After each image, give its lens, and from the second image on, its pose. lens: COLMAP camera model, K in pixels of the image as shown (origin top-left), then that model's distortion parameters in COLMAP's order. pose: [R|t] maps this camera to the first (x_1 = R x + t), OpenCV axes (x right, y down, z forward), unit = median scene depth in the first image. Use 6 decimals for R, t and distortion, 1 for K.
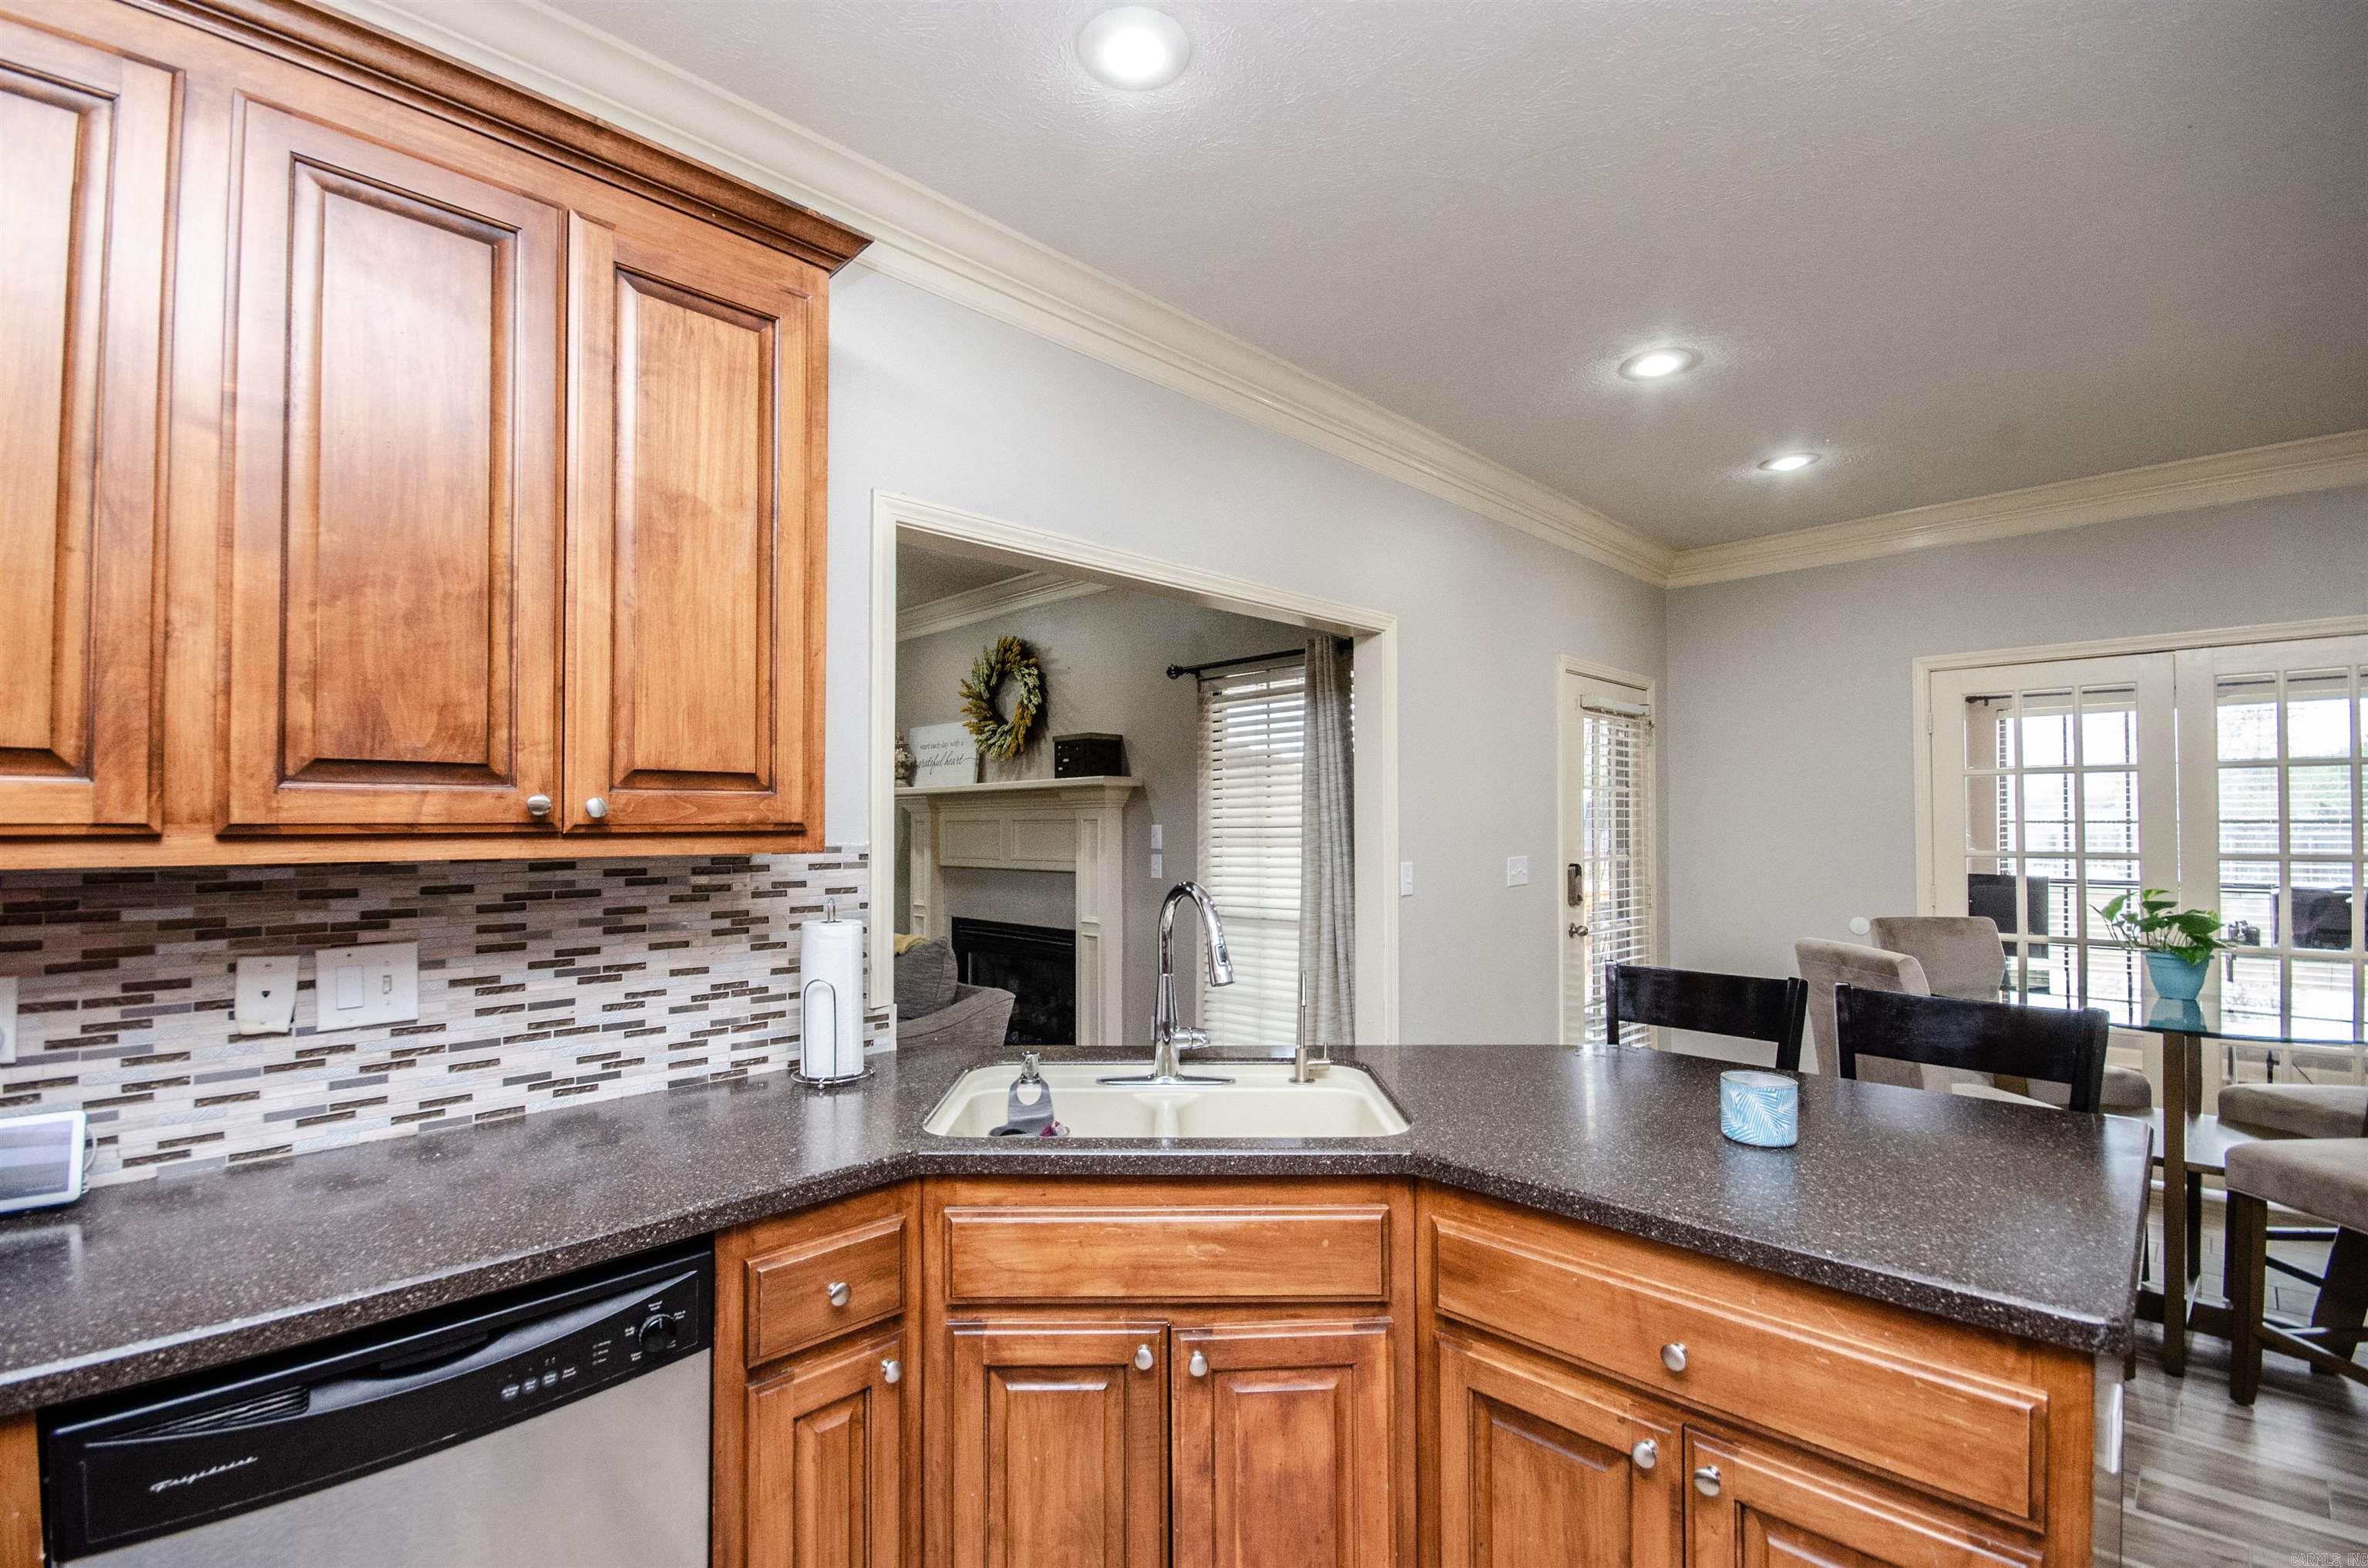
lens RADIAL K [[1034.3, 0, 1167.5], [0, 1034.3, 804.7], [0, 0, 1]] dist [-0.000563, -0.000762]
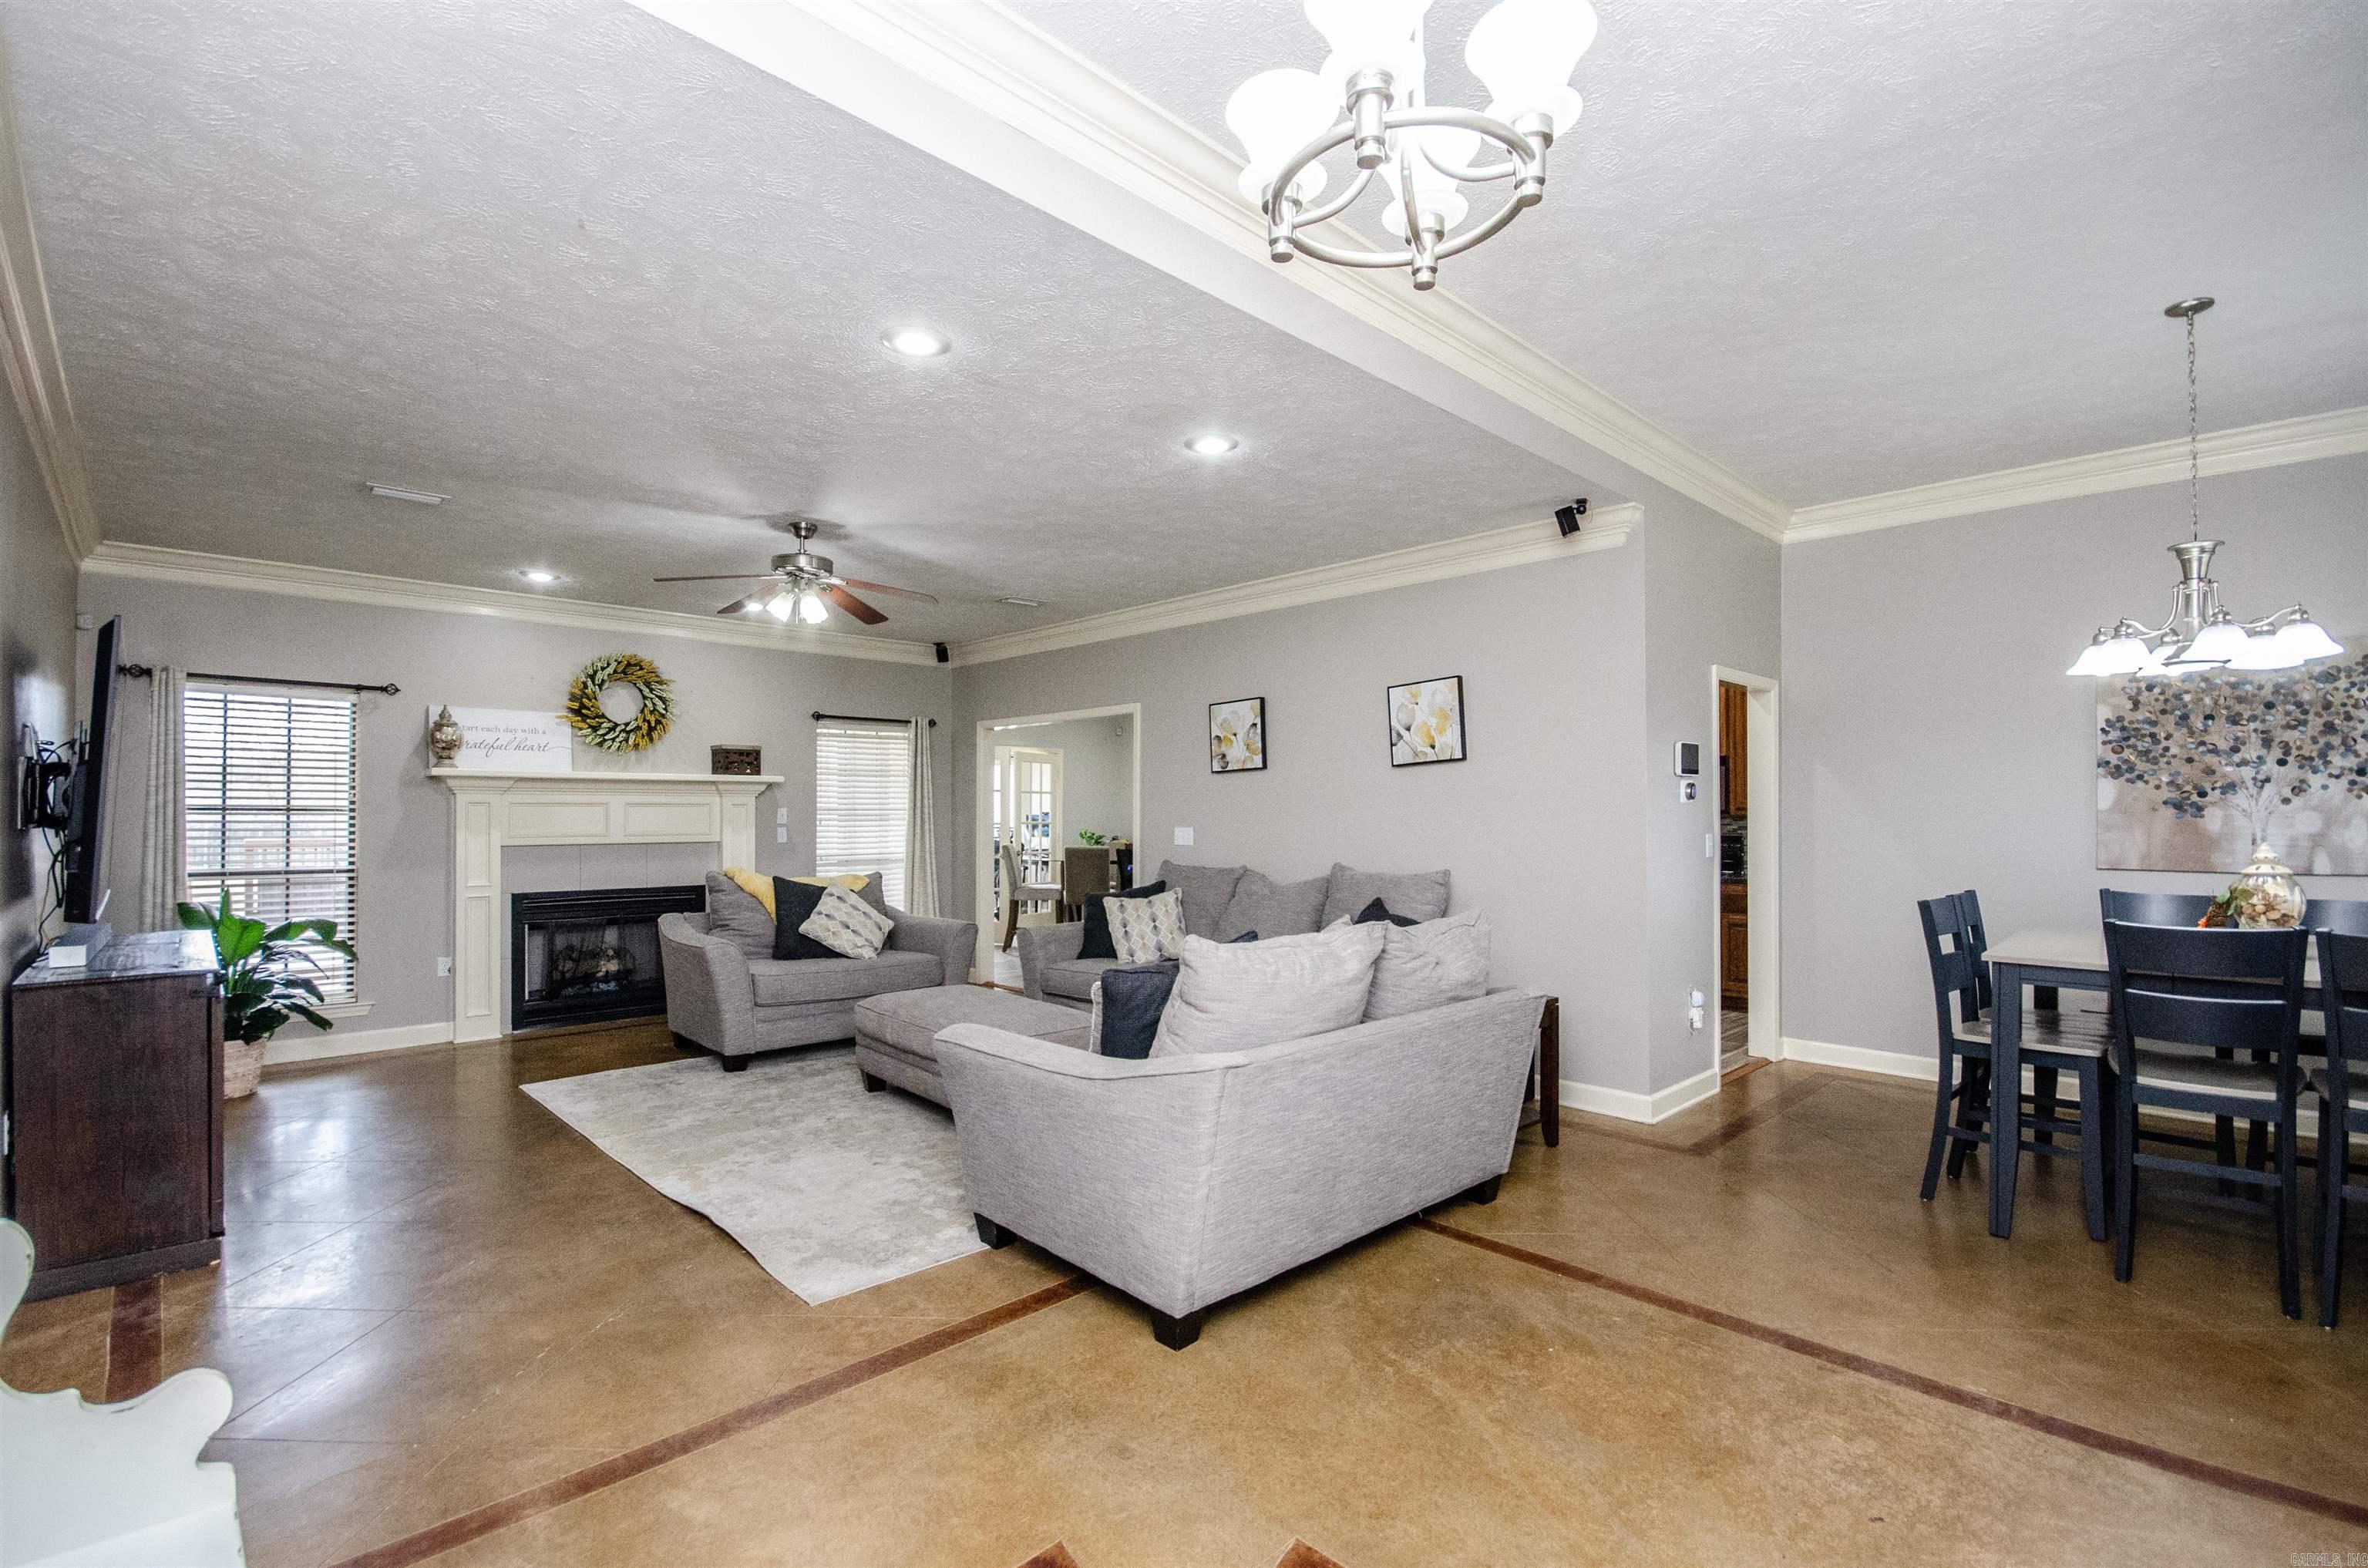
lens RADIAL K [[1053.0, 0, 1171.3], [0, 1053.0, 803.6], [0, 0, 1]] dist [-0.001693, 0.000193]
pose [[0.008933, 0.012482, 0.999882, -4.380239], [-0.019635, 0.999731, -0.012305, 0.056278], [-0.999767, -0.019523, 0.009176, 1.079718]]
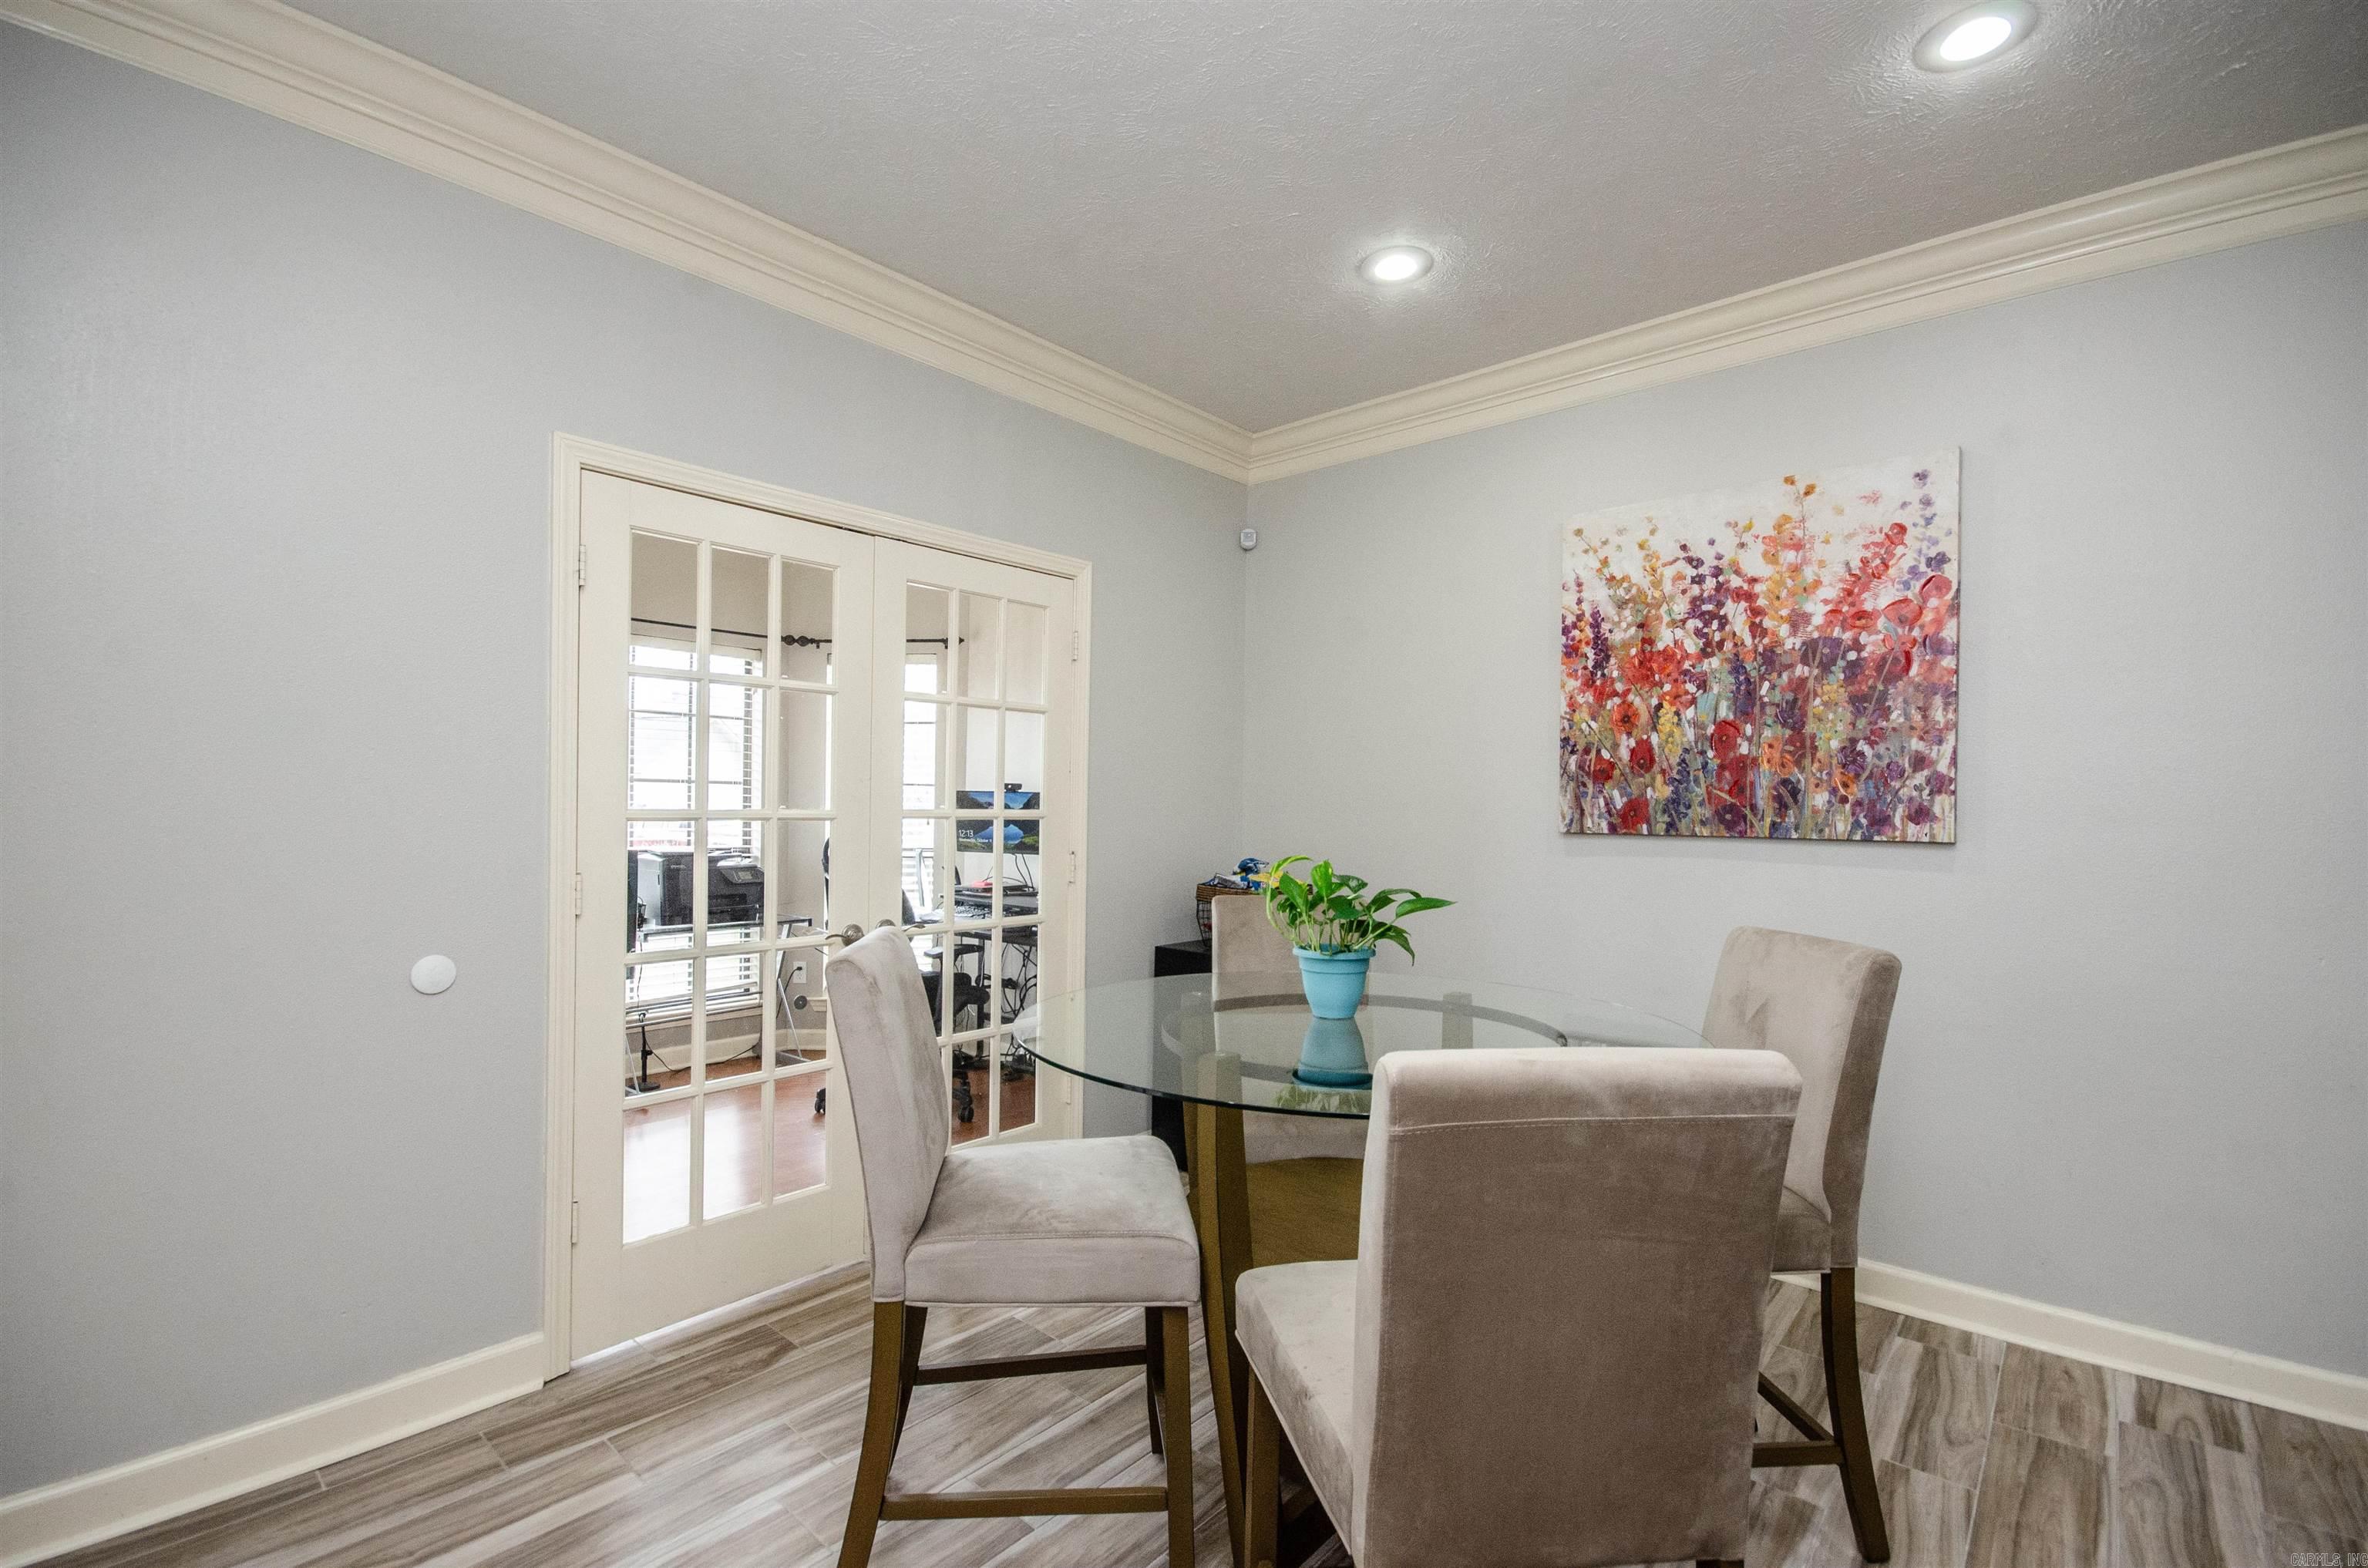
lens RADIAL K [[1034.3, 0, 1167.5], [0, 1034.3, 804.7], [0, 0, 1]] dist [-0.000563, -0.000762]
pose [[-0.071620, 0.002956, 0.997428, 0.502283], [-0.030700, 0.999515, -0.005167, 0.093996], [-0.996959, -0.030991, -0.071494, 1.830561]]
